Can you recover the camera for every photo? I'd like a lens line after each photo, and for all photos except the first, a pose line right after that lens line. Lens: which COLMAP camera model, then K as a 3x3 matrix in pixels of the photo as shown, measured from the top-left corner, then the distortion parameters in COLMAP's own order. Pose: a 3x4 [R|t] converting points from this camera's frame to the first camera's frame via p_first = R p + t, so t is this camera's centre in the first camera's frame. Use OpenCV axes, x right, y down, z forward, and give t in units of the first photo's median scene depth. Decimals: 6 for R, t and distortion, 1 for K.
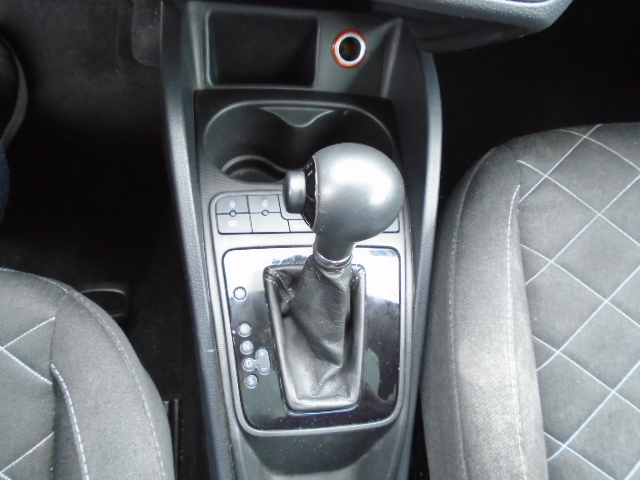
lens RADIAL K [[496.2, 0, 318.5], [0, 496.2, 238.6], [0, 0, 1]] dist [-0.024039, 0.013397]
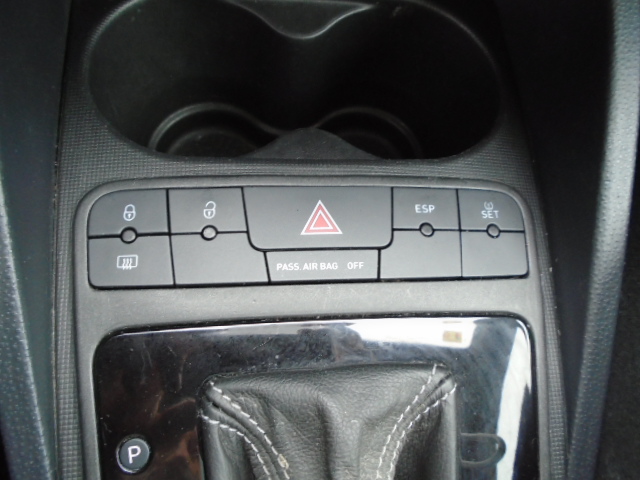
lens RADIAL K [[496.2, 0, 322.3], [0, 496.2, 242.6], [0, 0, 1]] dist [-0.024039, 0.013397]
pose [[0.999363, 0.008135, -0.034758, -0.000080], [-0.005584, 0.997325, 0.072885, -0.074061], [0.035258, -0.072645, 0.996735, 0.589228]]
